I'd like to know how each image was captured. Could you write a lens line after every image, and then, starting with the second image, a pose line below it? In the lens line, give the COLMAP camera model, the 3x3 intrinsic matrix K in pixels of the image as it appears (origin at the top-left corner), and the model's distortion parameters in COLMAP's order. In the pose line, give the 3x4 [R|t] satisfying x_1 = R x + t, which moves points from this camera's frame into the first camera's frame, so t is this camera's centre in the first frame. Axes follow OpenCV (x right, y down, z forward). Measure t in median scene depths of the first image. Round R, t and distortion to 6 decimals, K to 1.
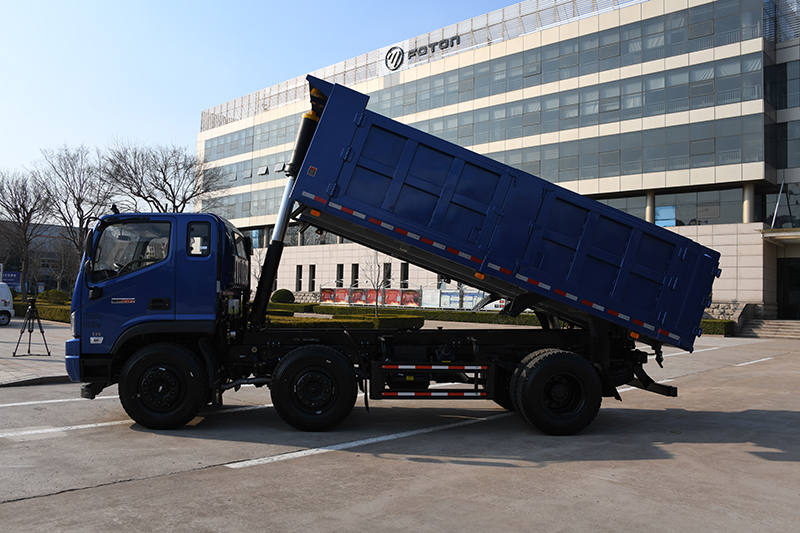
lens RADIAL K [[662.8, 0, 382.5], [0, 662.8, 267.8], [0, 0, 1]] dist [-0.130726, 0.103939]
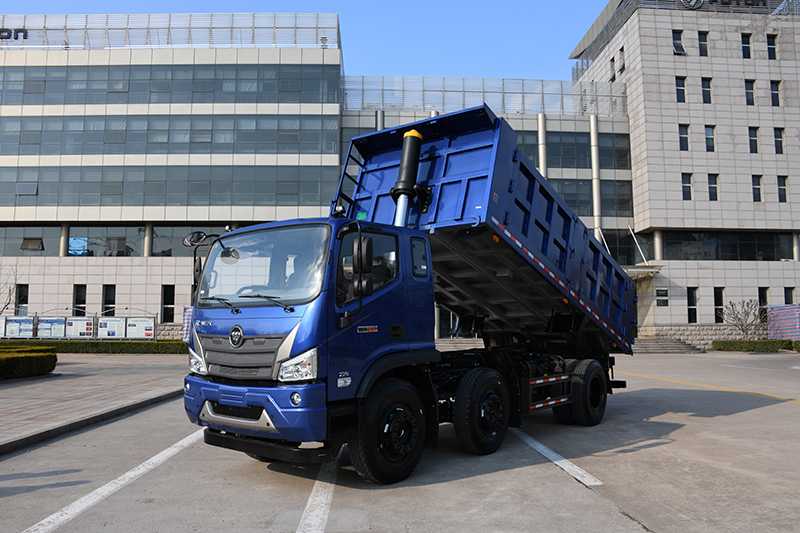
lens RADIAL K [[662.8, 0, 382.5], [0, 662.8, 267.8], [0, 0, 1]] dist [-0.130726, 0.103939]
pose [[0.703820, 0.036898, 0.709420, -0.160758], [-0.011759, 0.999118, -0.040299, -0.002425], [-0.710281, 0.020021, 0.703633, 0.055977]]
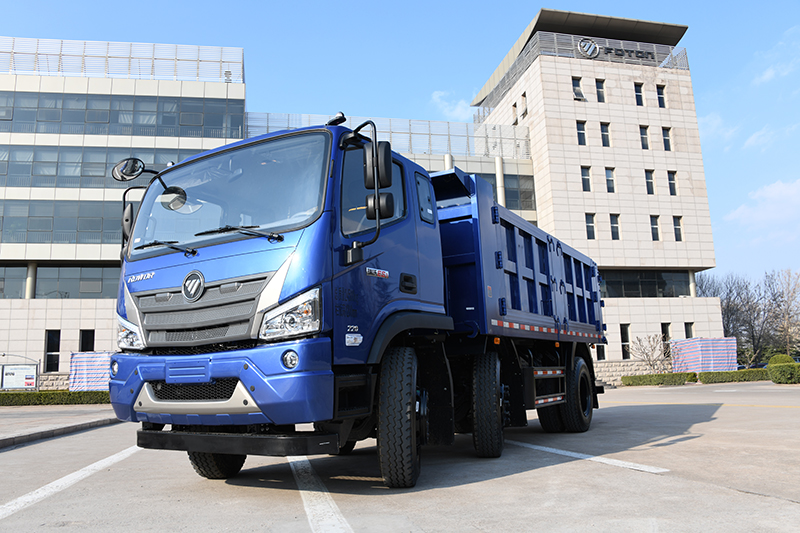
lens RADIAL K [[662.8, 0, 382.5], [0, 662.8, 267.8], [0, 0, 1]] dist [-0.130726, 0.103939]
pose [[0.581732, 0.096989, 0.807577, -0.147523], [0.007942, 0.992141, -0.124876, 0.015832], [-0.813342, 0.079058, 0.576390, 0.093767]]
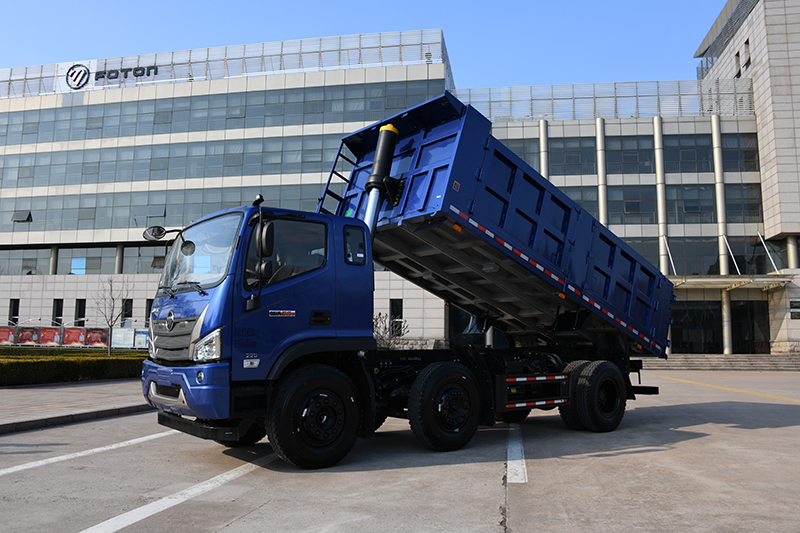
lens RADIAL K [[662.8, 0, 382.5], [0, 662.8, 267.8], [0, 0, 1]] dist [-0.130726, 0.103939]
pose [[0.836794, 0.045571, 0.545618, -0.125699], [-0.011597, 0.997782, -0.065550, 0.003792], [-0.547395, 0.048524, 0.835467, 0.027517]]
